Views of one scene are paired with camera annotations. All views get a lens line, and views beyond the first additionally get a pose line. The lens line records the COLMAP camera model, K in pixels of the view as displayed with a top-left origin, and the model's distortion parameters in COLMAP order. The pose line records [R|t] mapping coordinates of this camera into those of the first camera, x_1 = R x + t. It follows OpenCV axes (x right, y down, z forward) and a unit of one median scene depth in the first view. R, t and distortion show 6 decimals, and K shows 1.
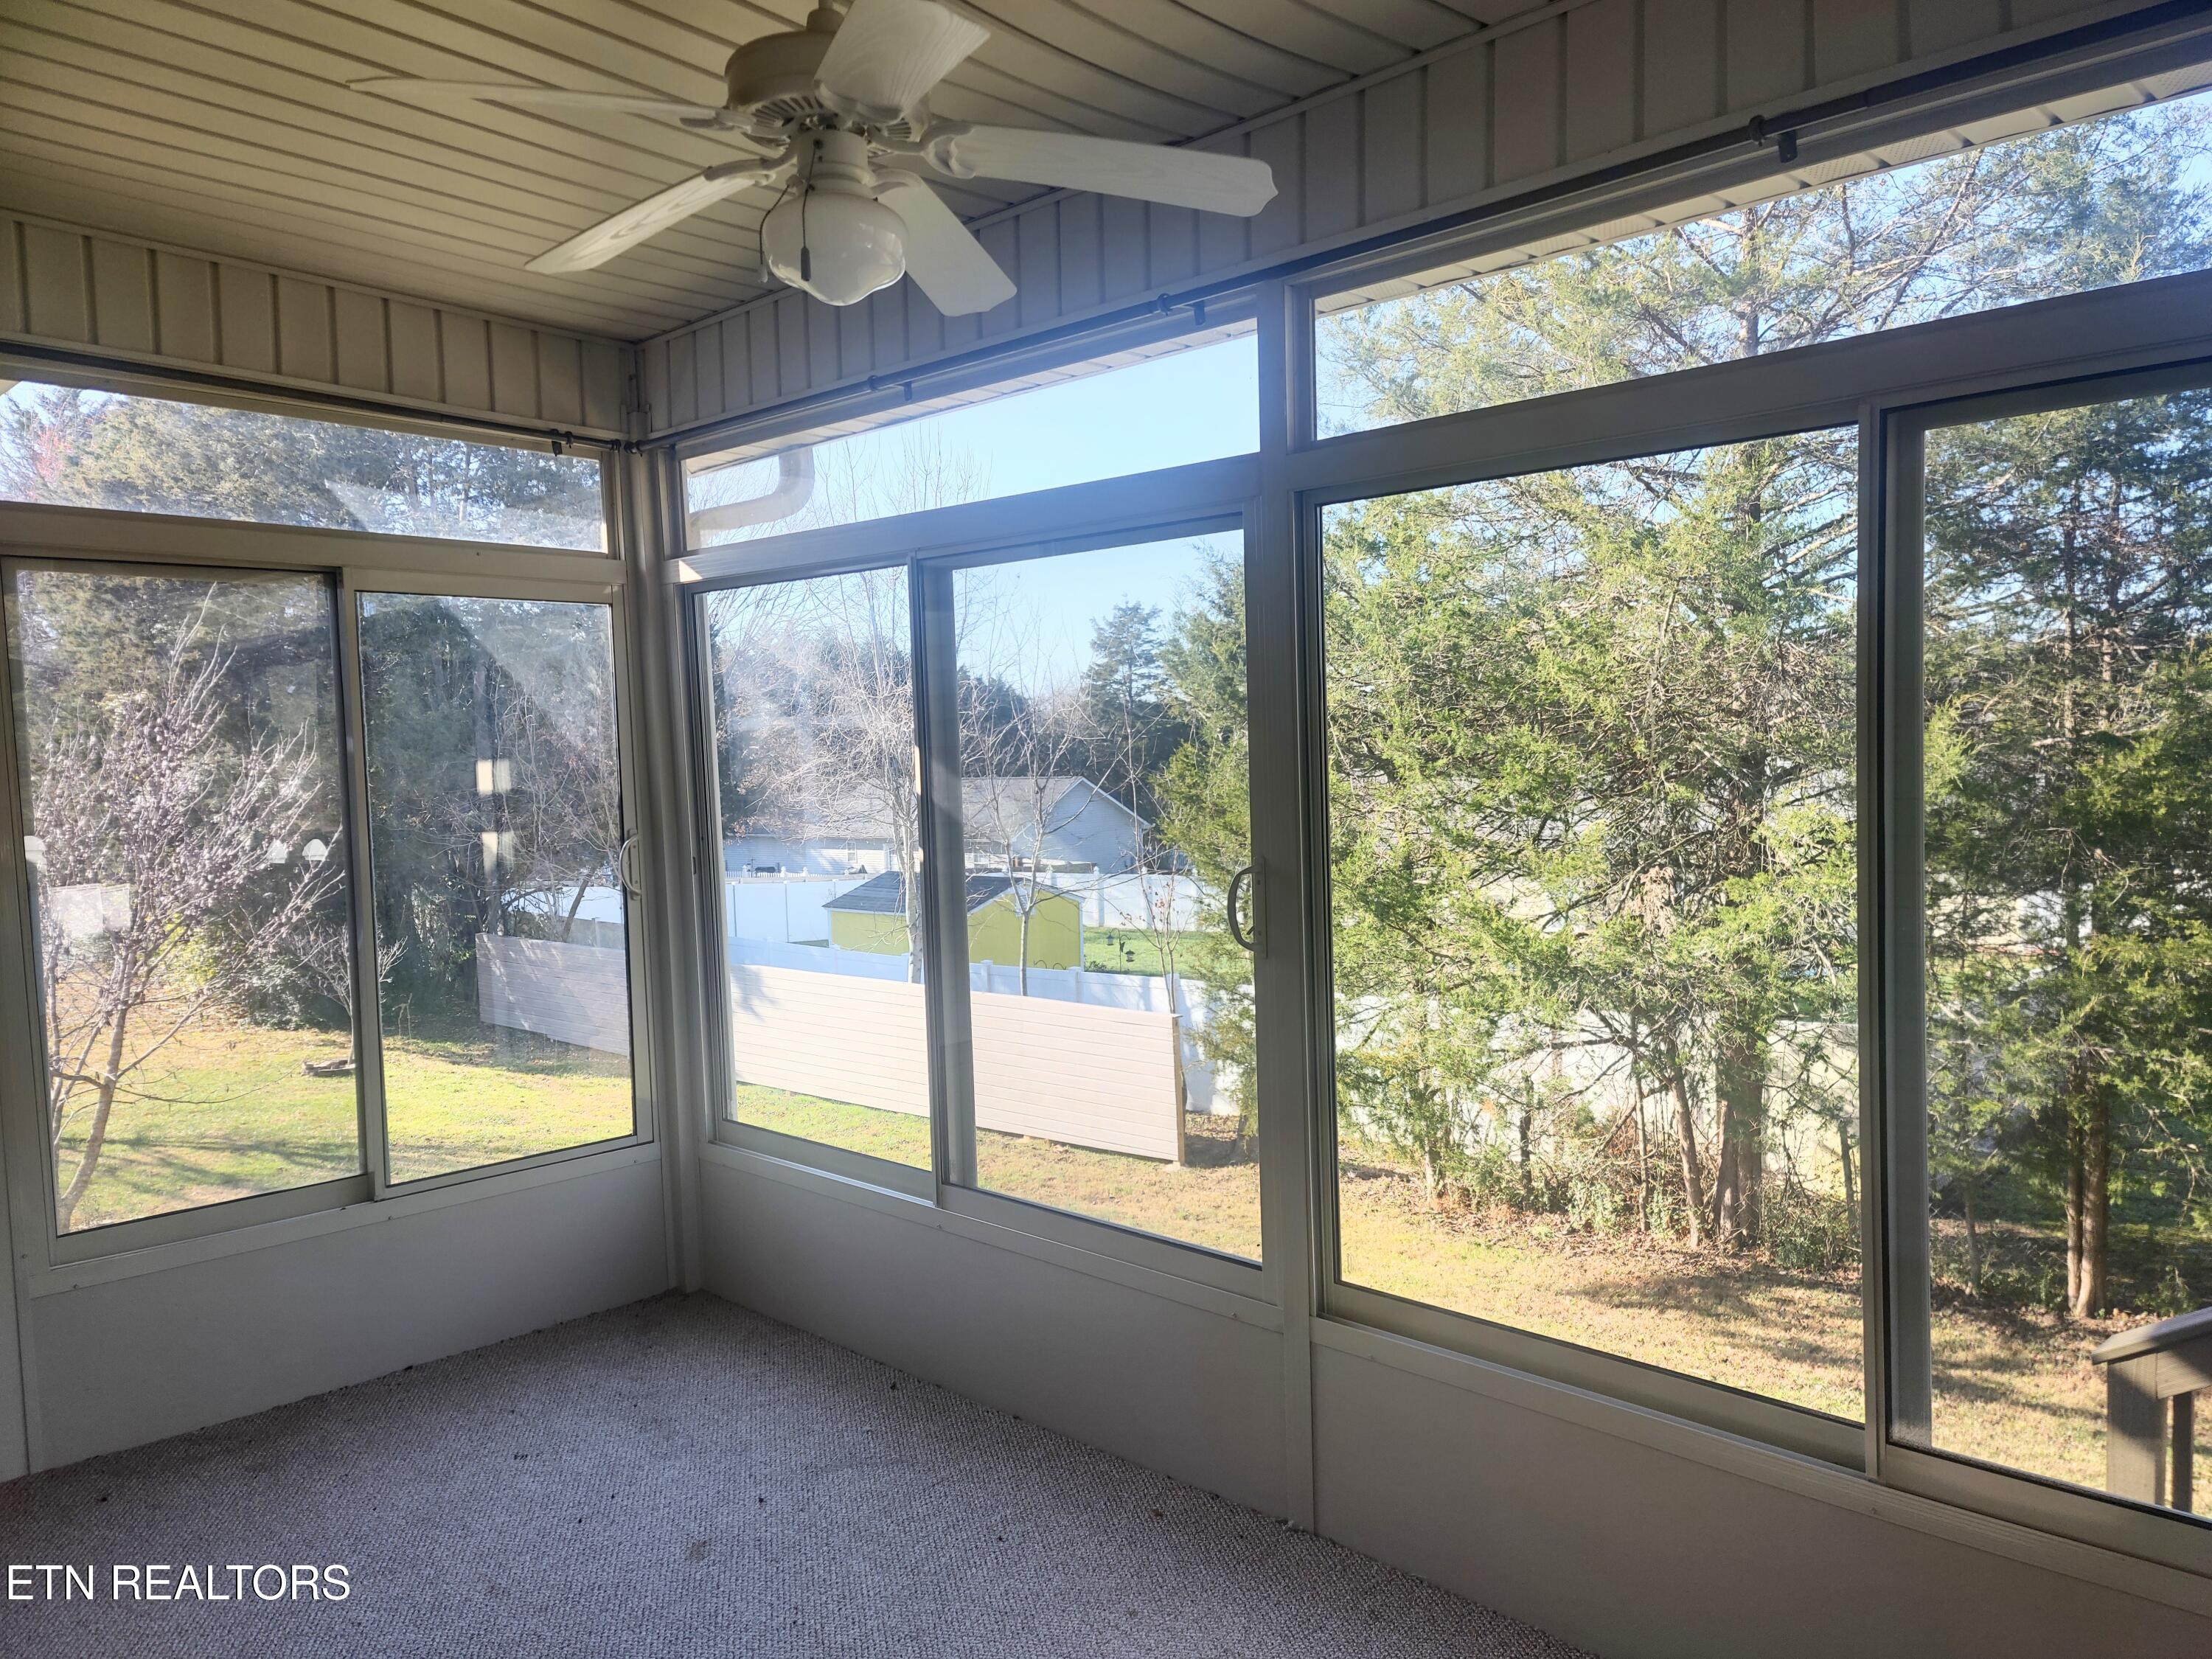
lens RADIAL K [[1608.7, 0, 1105.3], [0, 1608.7, 835.2], [0, 0, 1]] dist [0.053365, -0.000458]
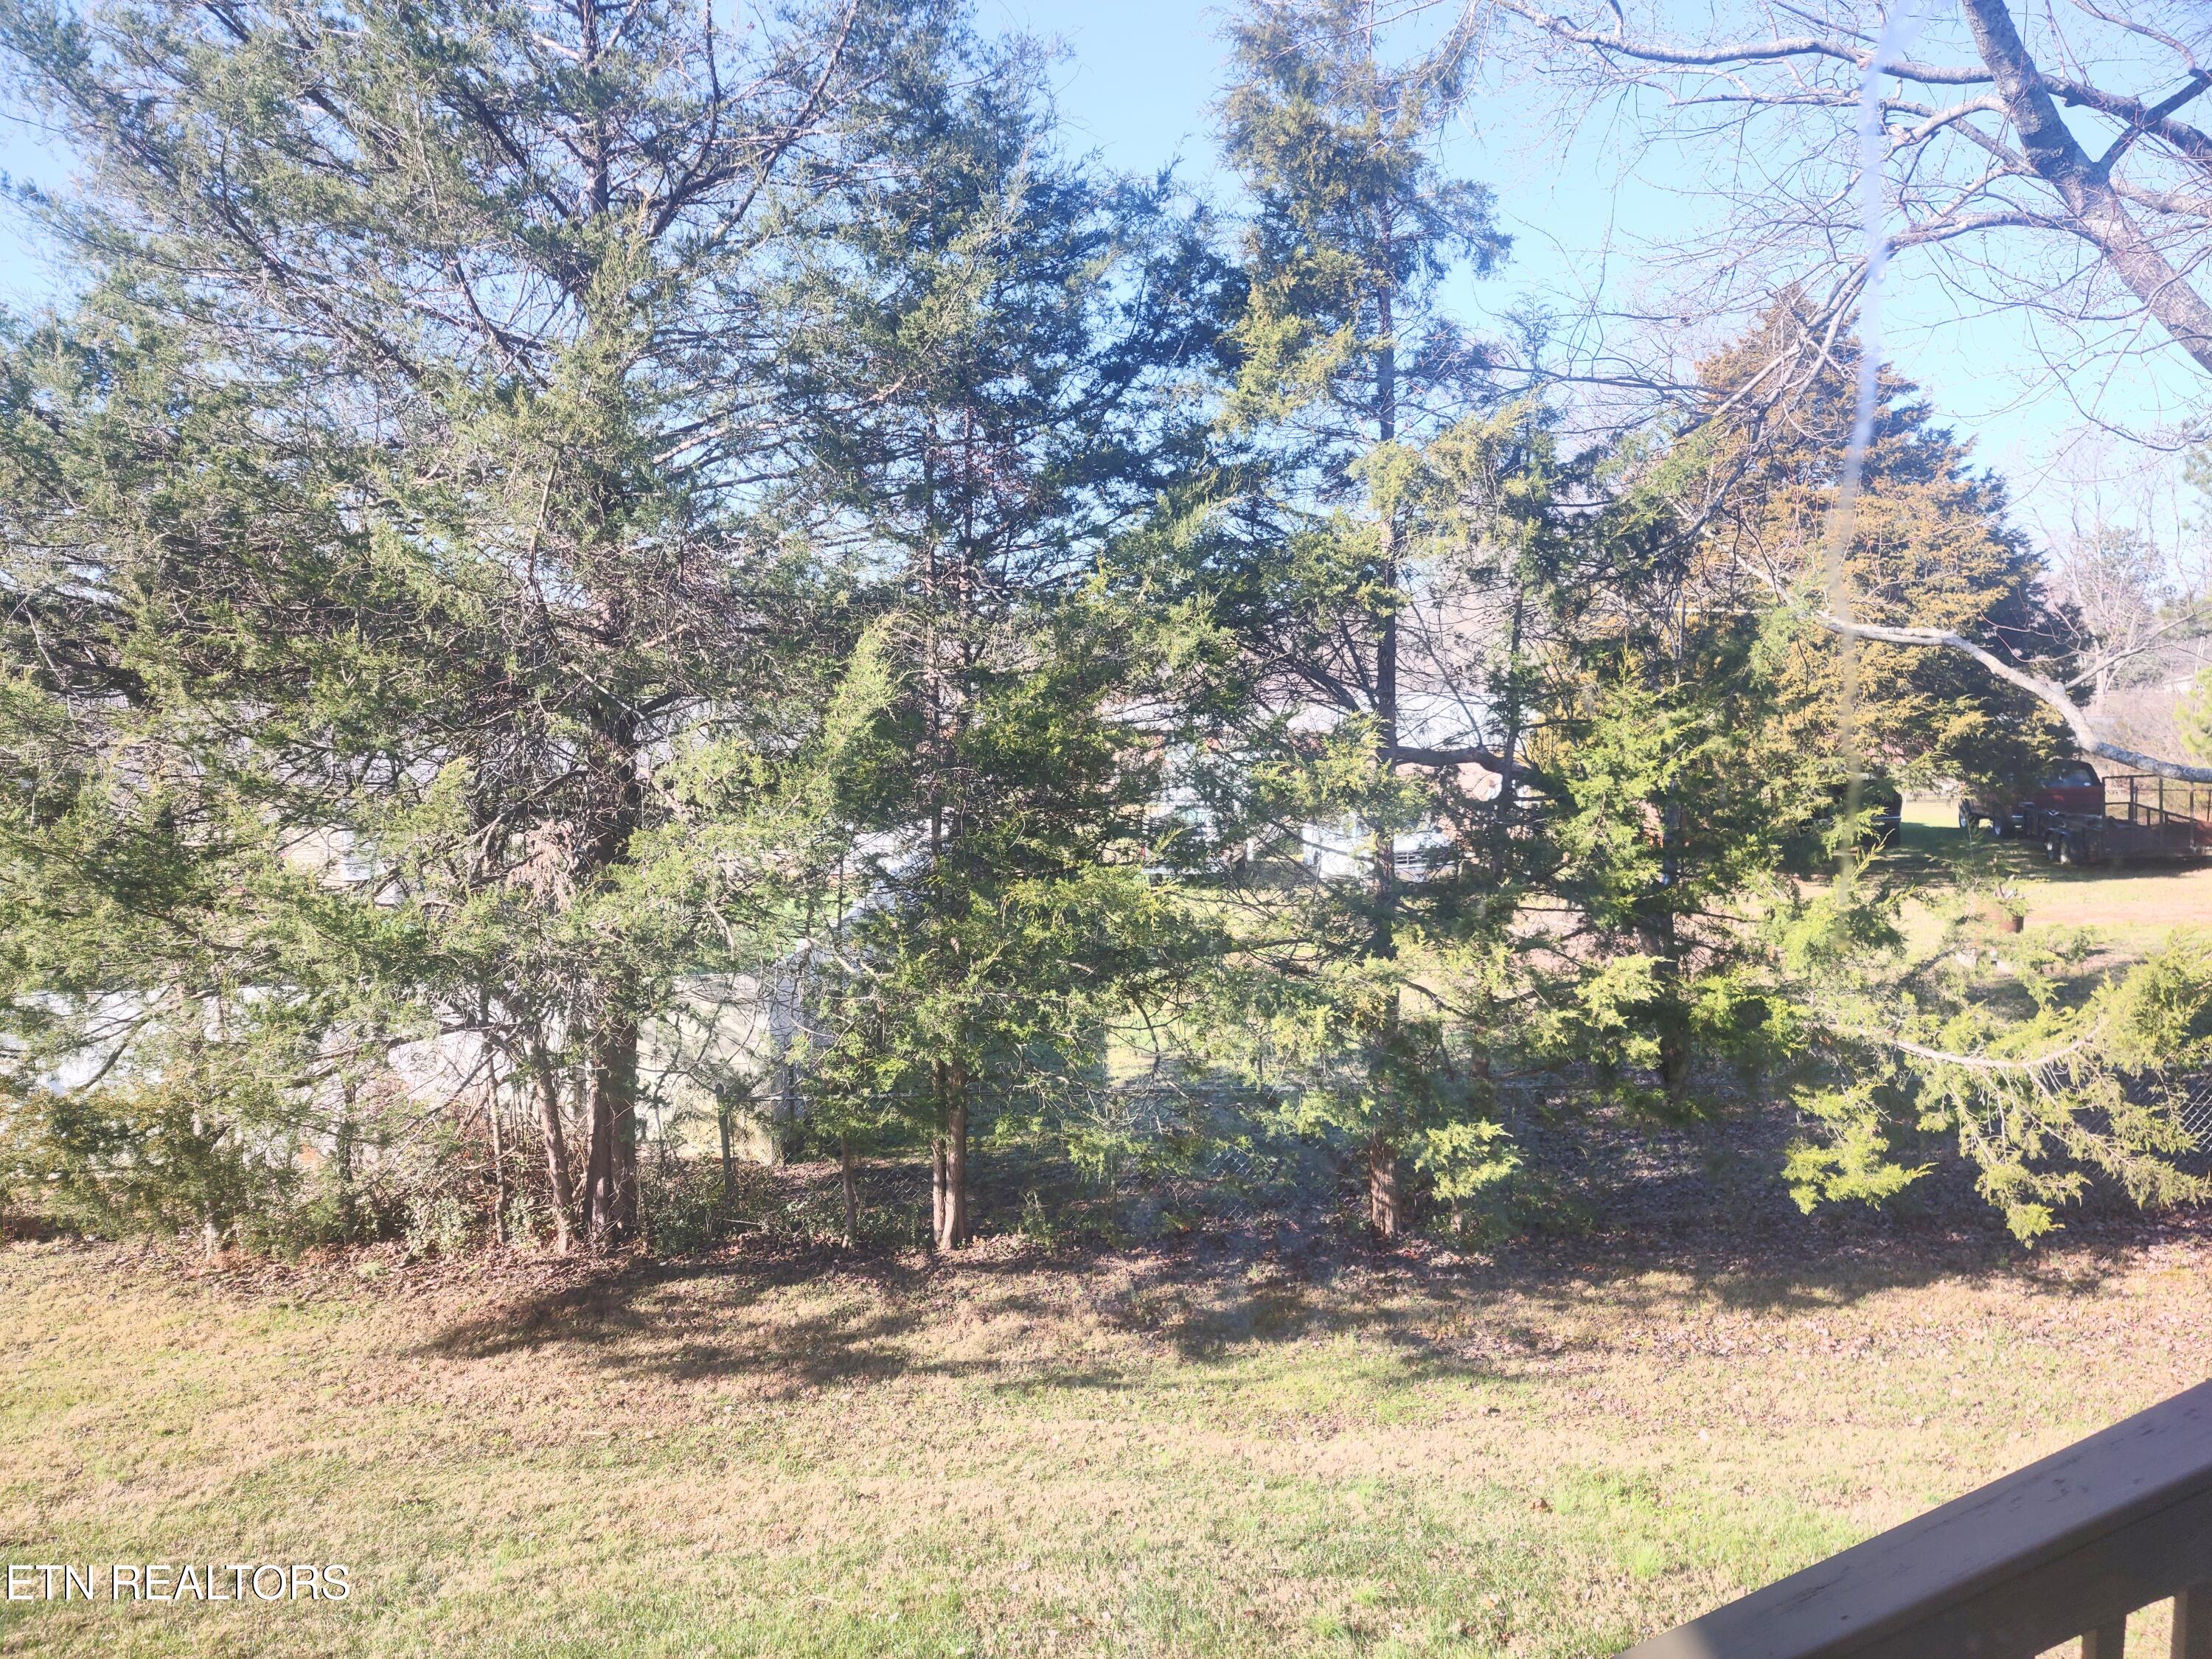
lens RADIAL K [[1608.7, 0, 1111.4], [0, 1608.7, 838.7], [0, 0, 1]] dist [0.053365, -0.000458]
pose [[0.755701, -0.037214, 0.653858, 0.030947], [0.008470, 0.998856, 0.047060, -0.004659], [-0.654862, -0.030025, 0.755152, 0.190922]]
